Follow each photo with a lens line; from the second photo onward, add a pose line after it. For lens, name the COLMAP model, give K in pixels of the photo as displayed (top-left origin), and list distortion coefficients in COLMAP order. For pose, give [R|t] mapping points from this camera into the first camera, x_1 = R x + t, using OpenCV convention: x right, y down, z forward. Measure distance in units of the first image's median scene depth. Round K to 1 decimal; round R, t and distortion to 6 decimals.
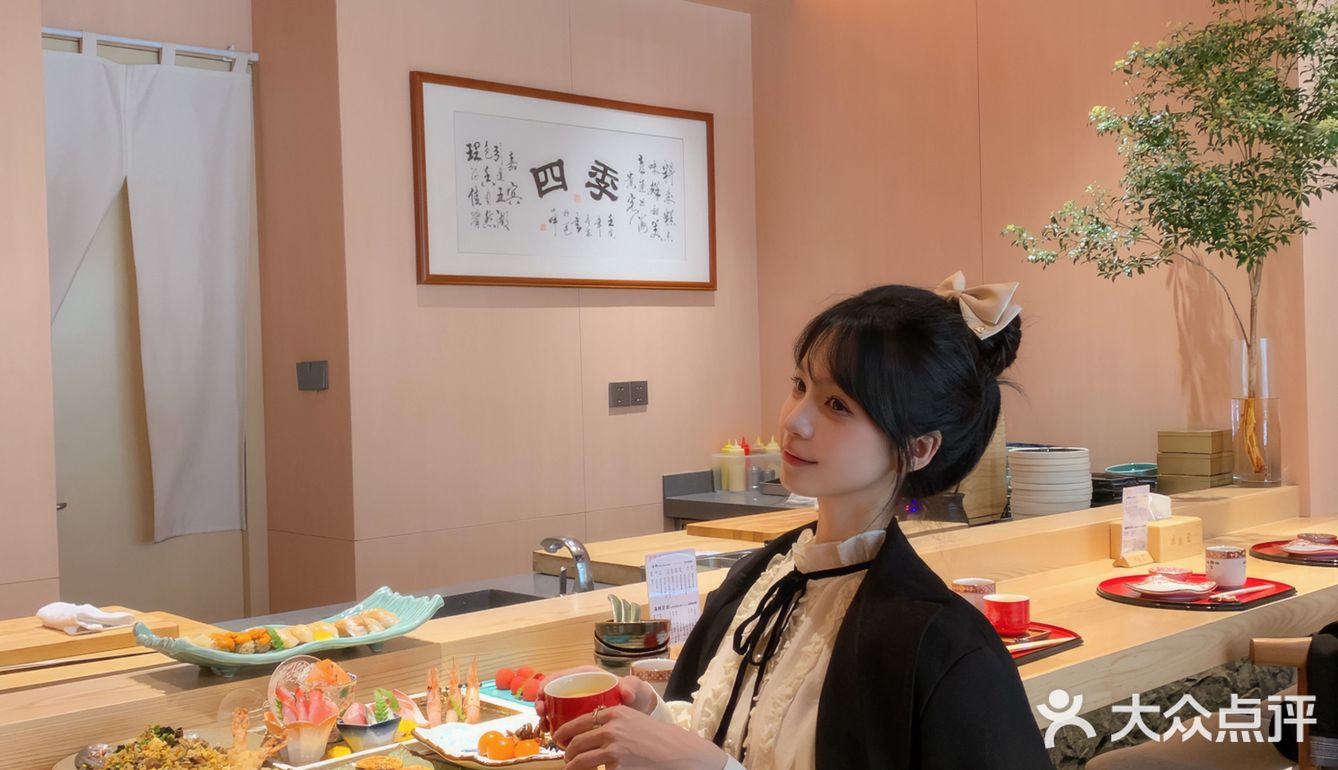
lens RADIAL K [[1380.4, 0, 666.4], [0, 1380.4, 339.4], [0, 0, 1]] dist [0.172062, -0.452843]
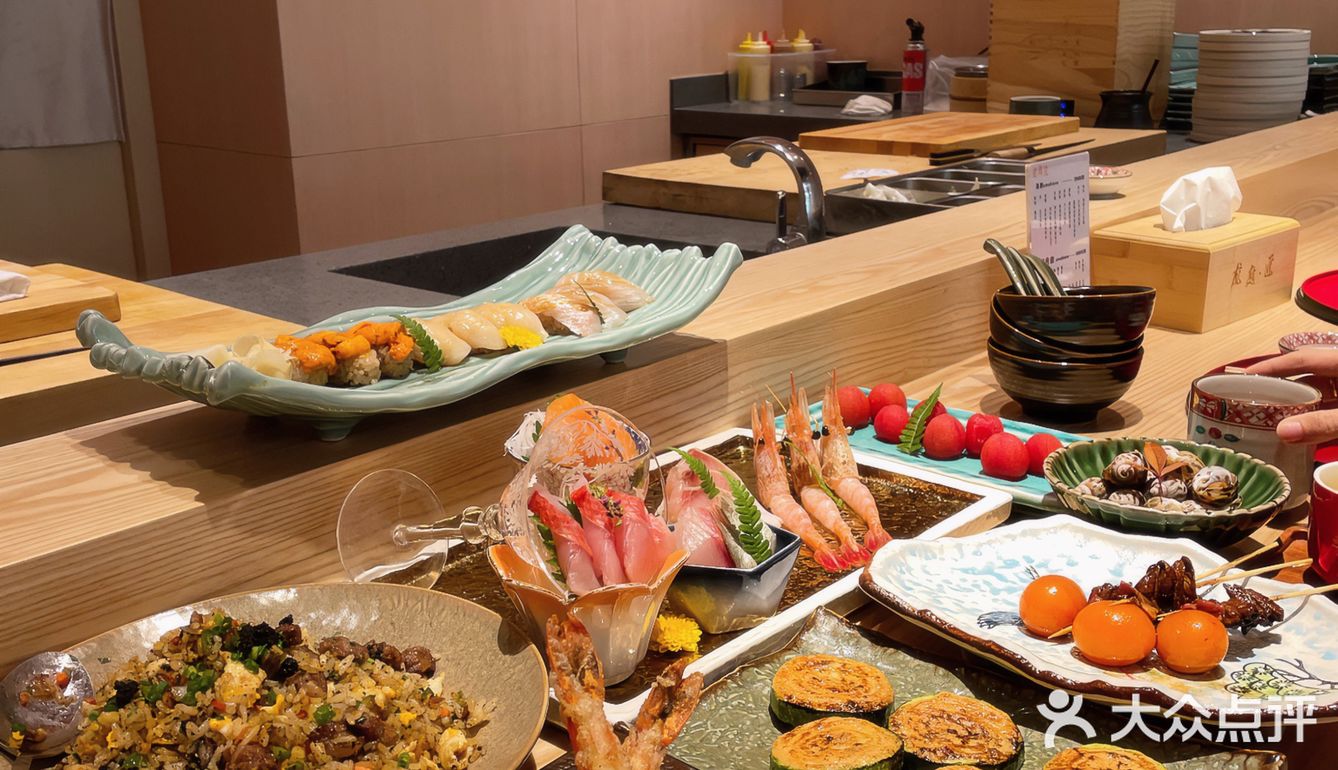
lens RADIAL K [[1380.4, 0, 666.4], [0, 1380.4, 339.4], [0, 0, 1]] dist [0.172062, -0.452843]
pose [[0.993331, -0.014194, 0.114421, -0.181783], [-0.016126, 0.965537, 0.259765, 0.071363], [-0.114164, -0.259878, 0.958869, 0.416094]]
